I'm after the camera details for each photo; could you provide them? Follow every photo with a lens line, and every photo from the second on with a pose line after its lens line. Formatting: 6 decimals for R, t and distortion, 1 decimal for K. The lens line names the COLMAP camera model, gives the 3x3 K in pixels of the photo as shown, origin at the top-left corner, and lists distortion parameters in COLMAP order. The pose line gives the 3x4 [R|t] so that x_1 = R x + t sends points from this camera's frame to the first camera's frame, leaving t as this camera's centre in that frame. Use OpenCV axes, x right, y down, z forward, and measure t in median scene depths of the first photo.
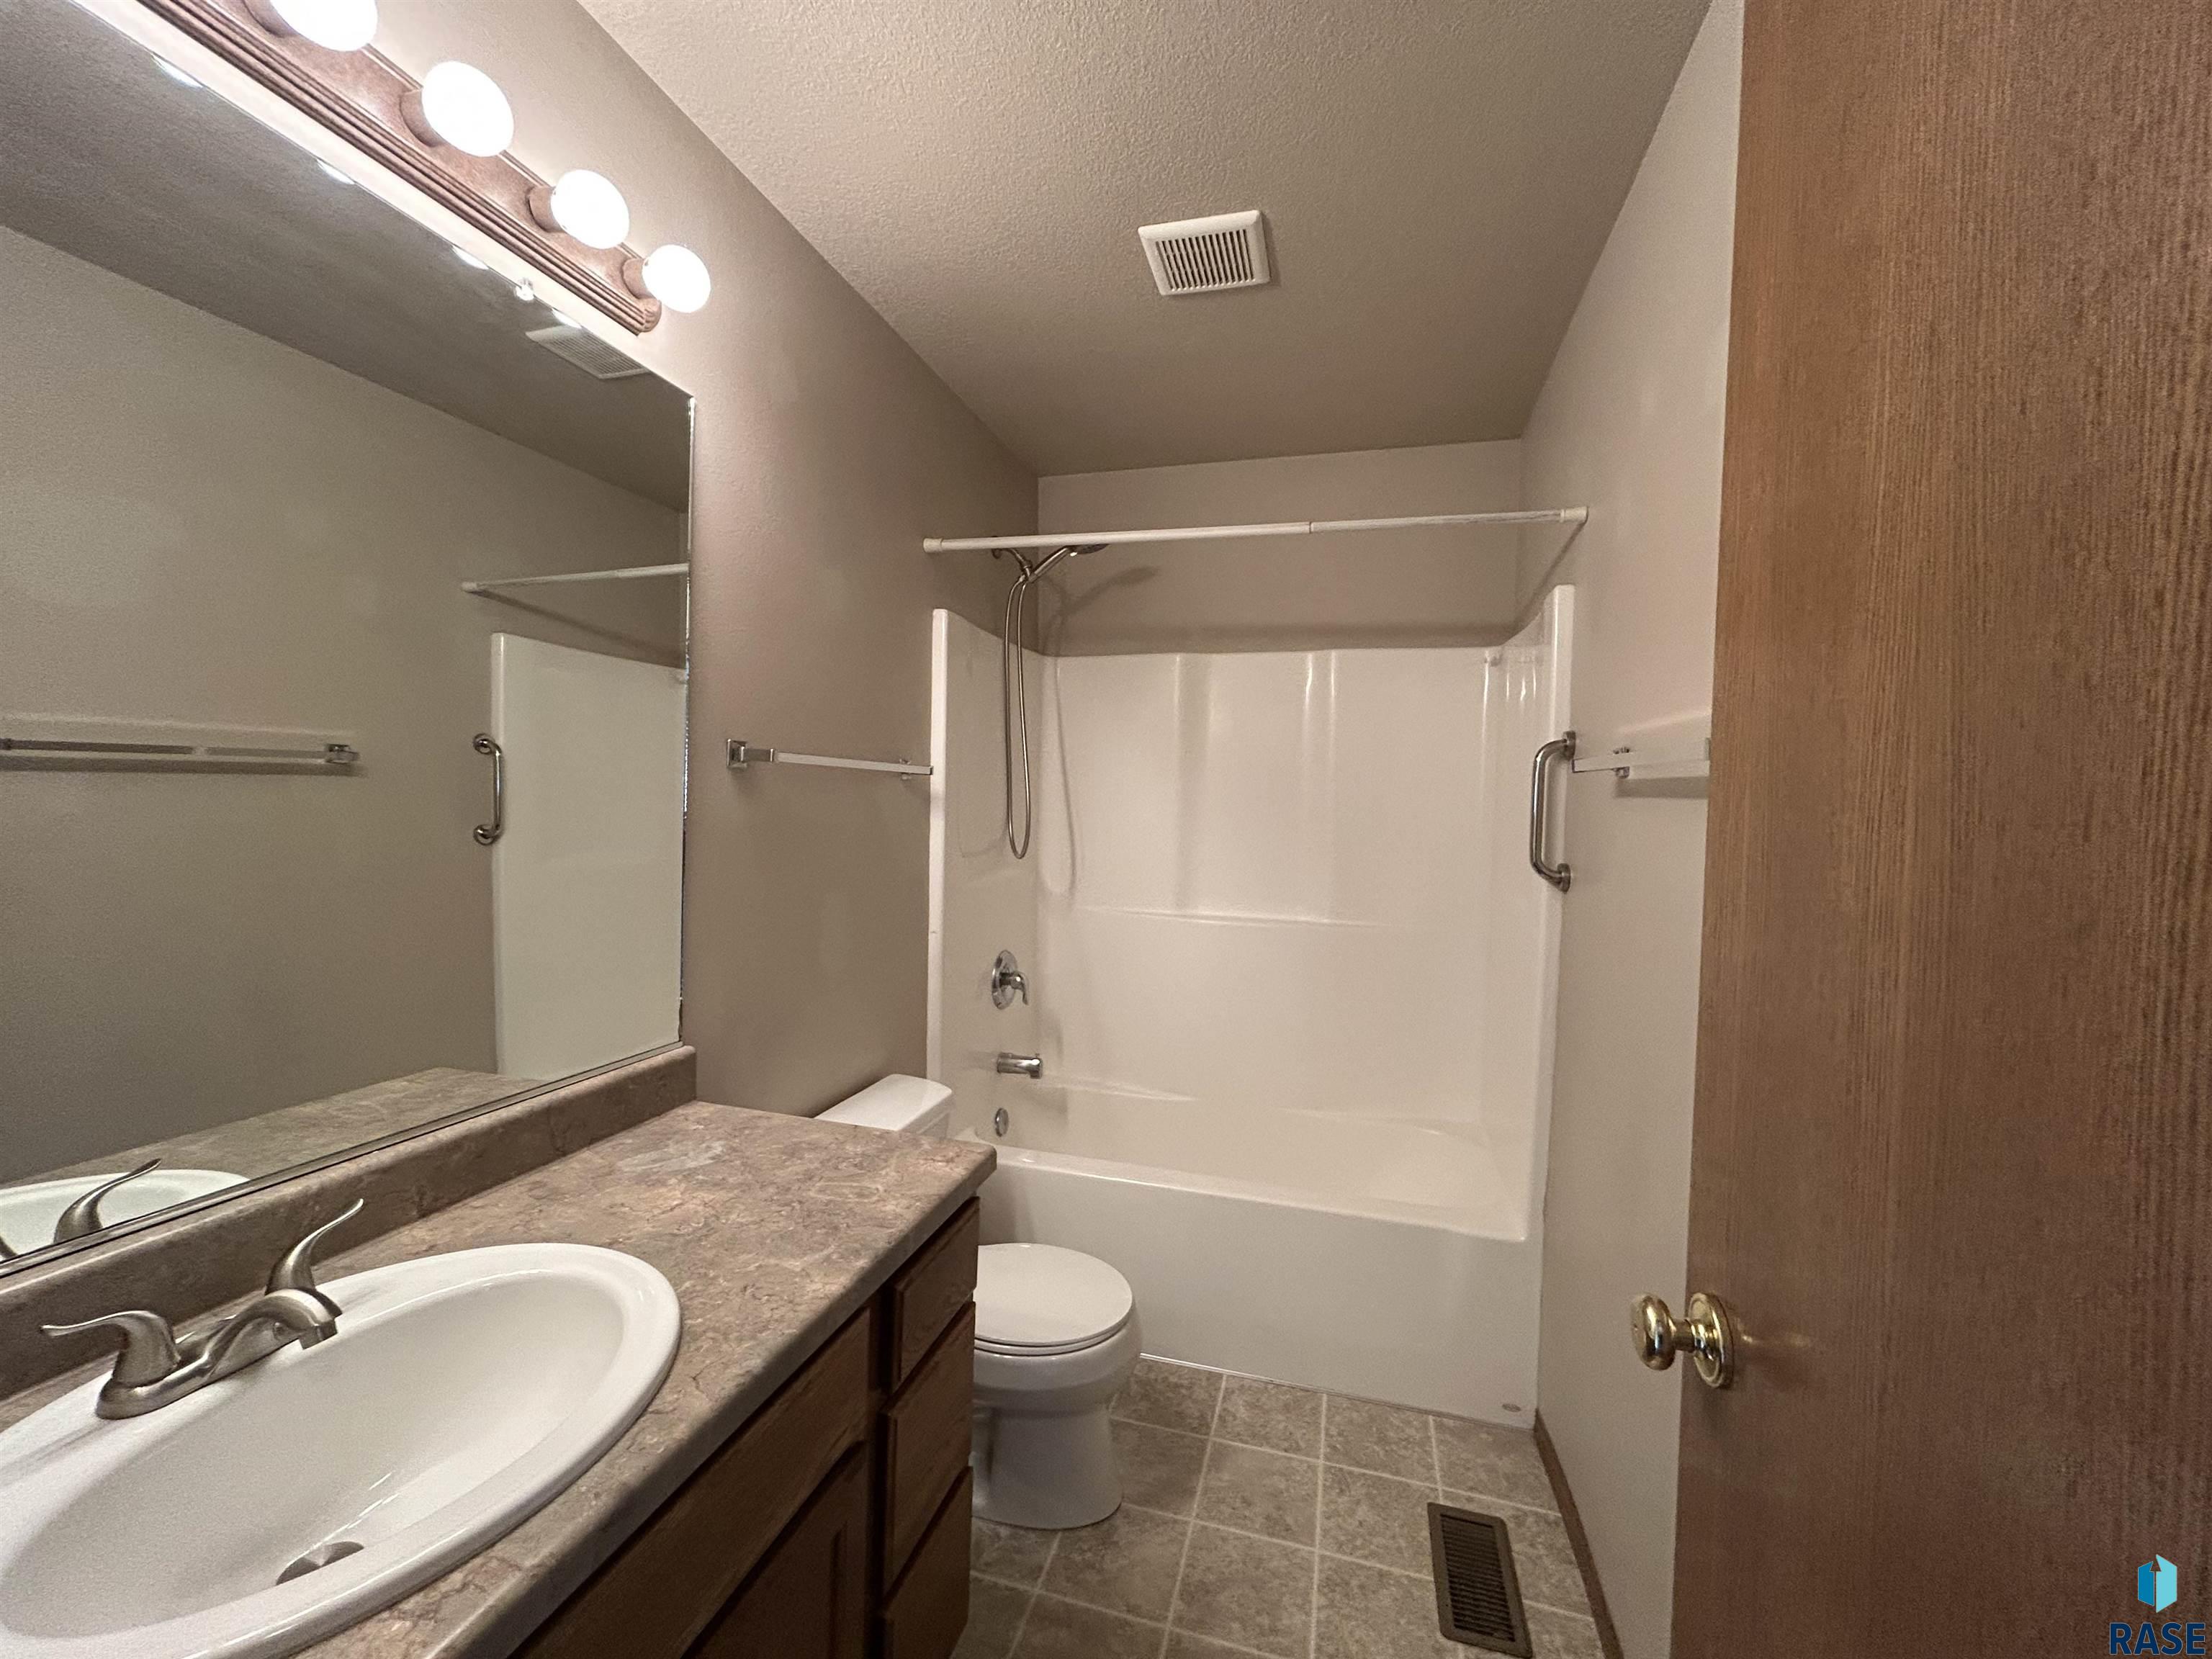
lens RADIAL K [[891.5, 0, 1102.1], [0, 891.5, 828.2], [0, 0, 1]] dist [0.000899, 0.000312]
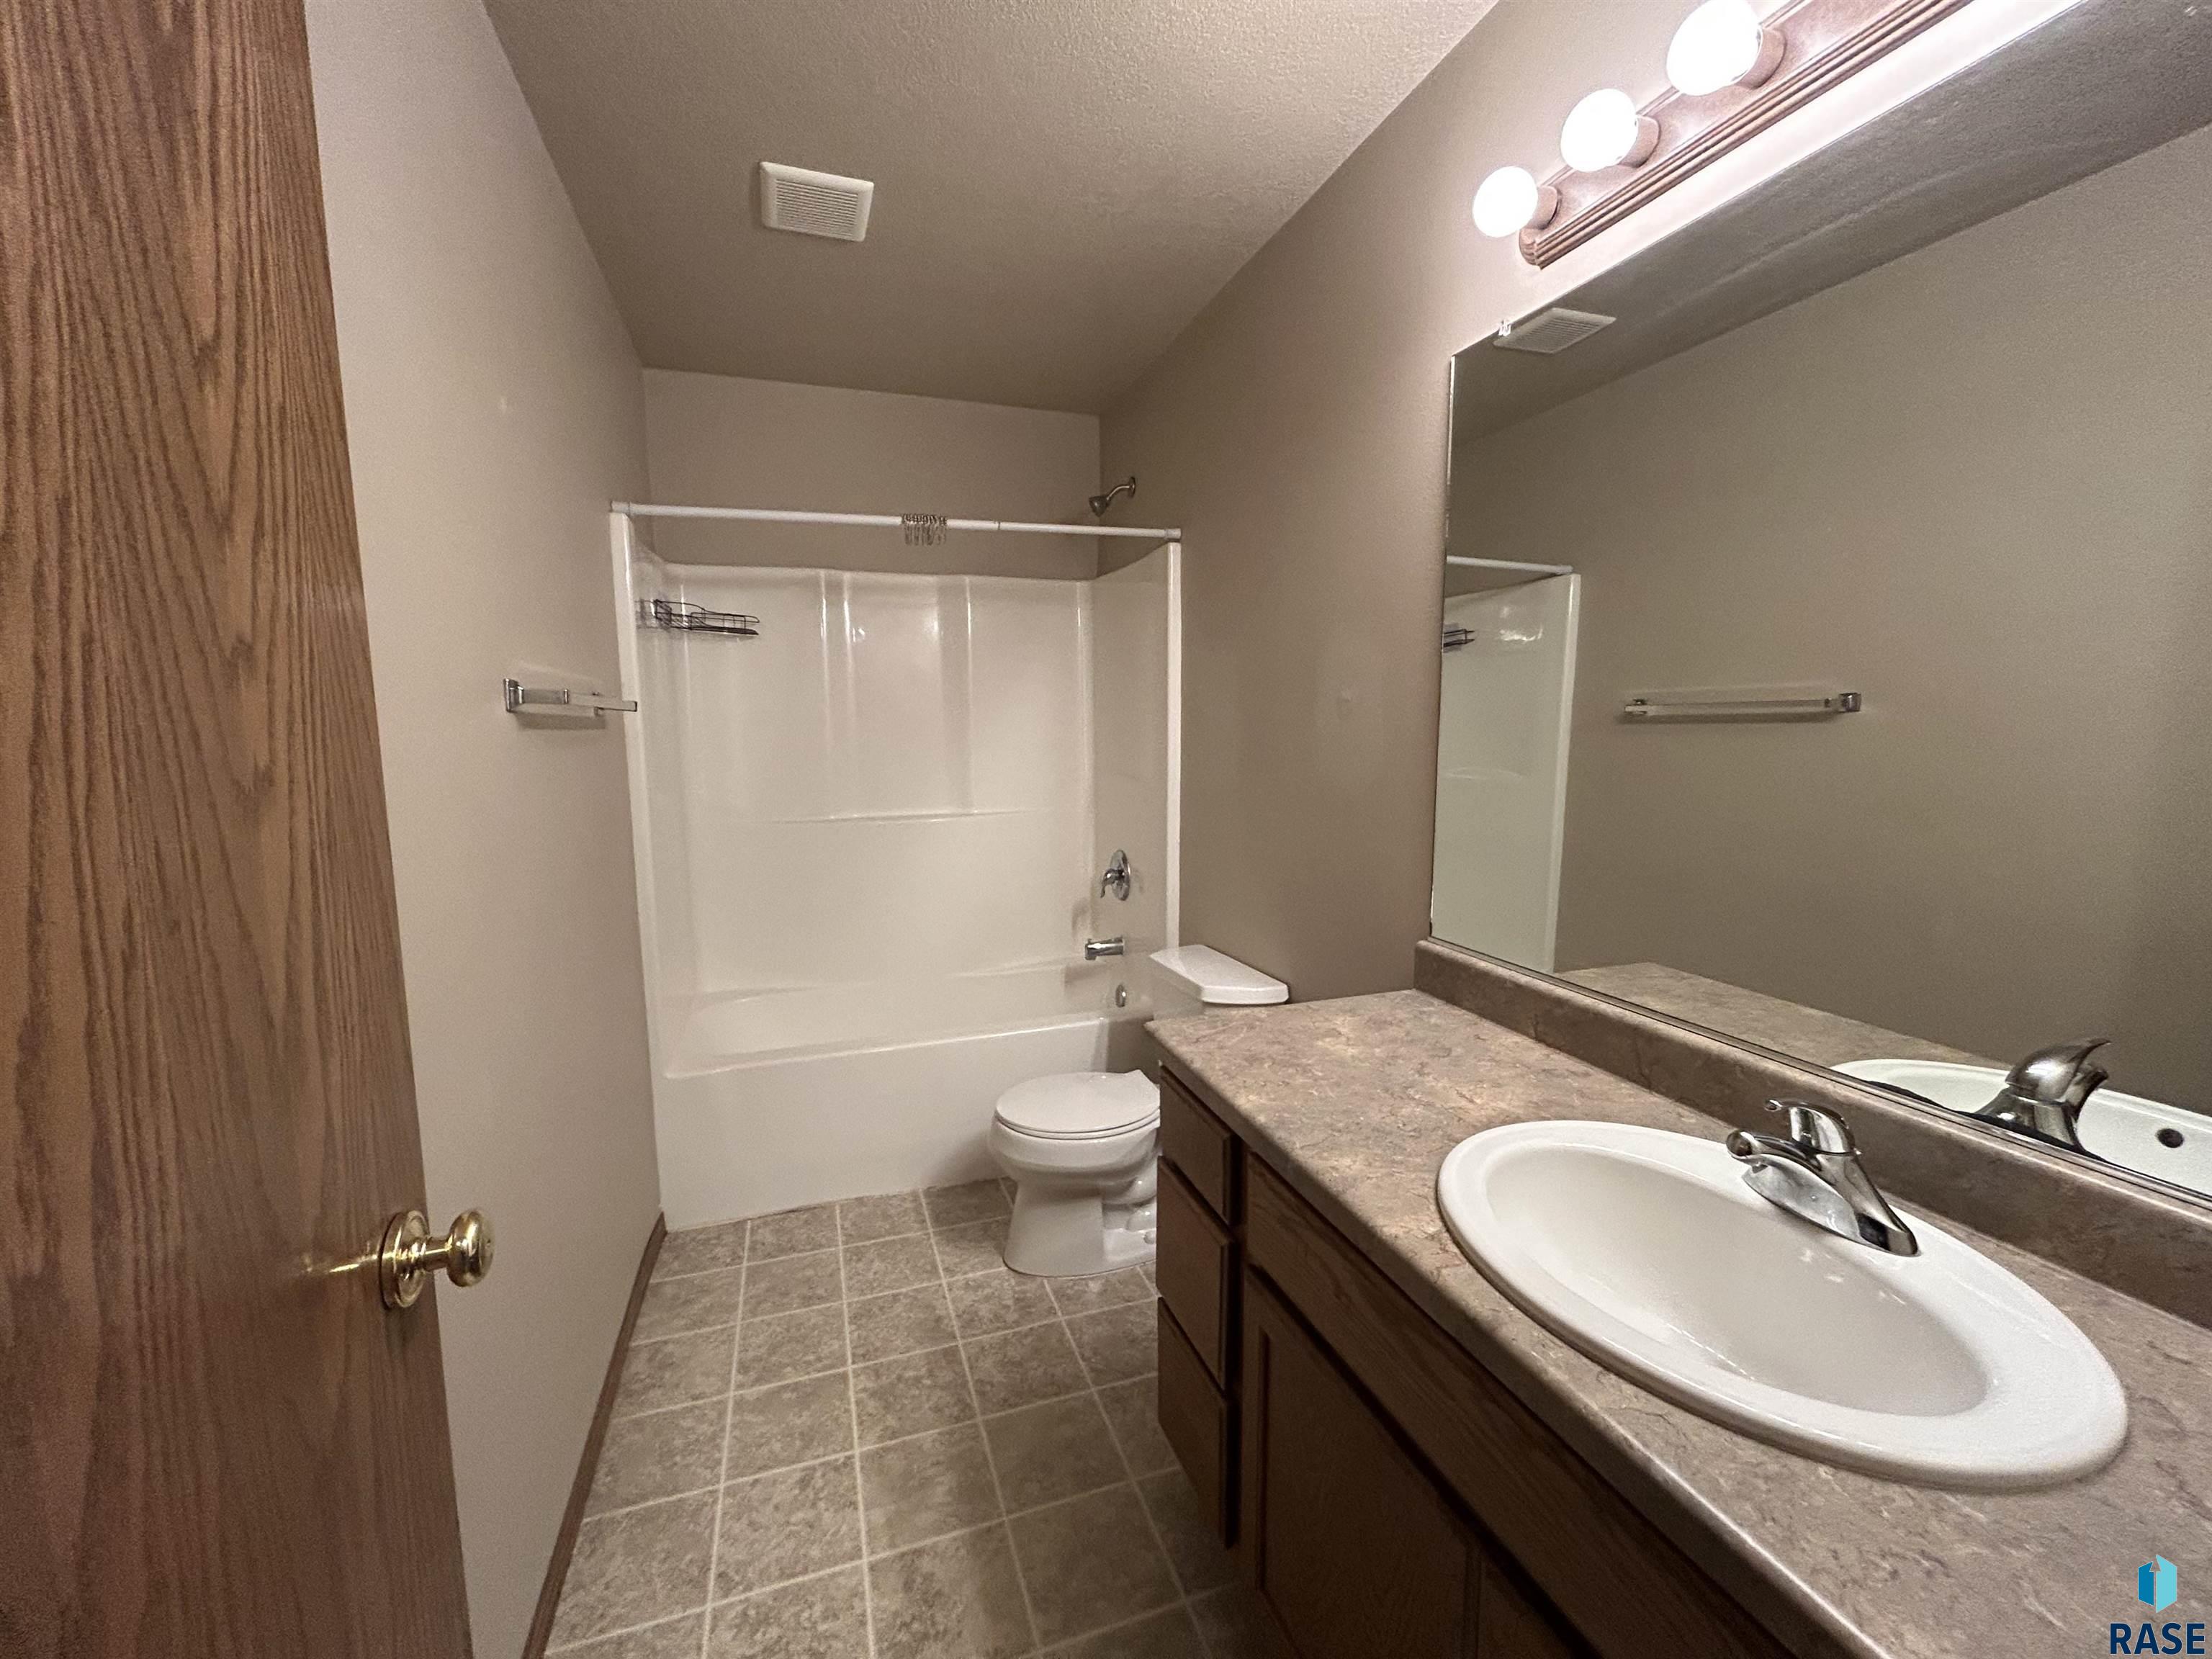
lens RADIAL K [[891.5, 0, 1102.1], [0, 891.5, 828.2], [0, 0, 1]] dist [0.000899, 0.000312]
pose [[-0.824359, 0.046621, -0.564144, 0.465378], [-0.029029, 0.991810, 0.124382, -0.018714], [0.565323, 0.118912, -0.816254, 1.559939]]
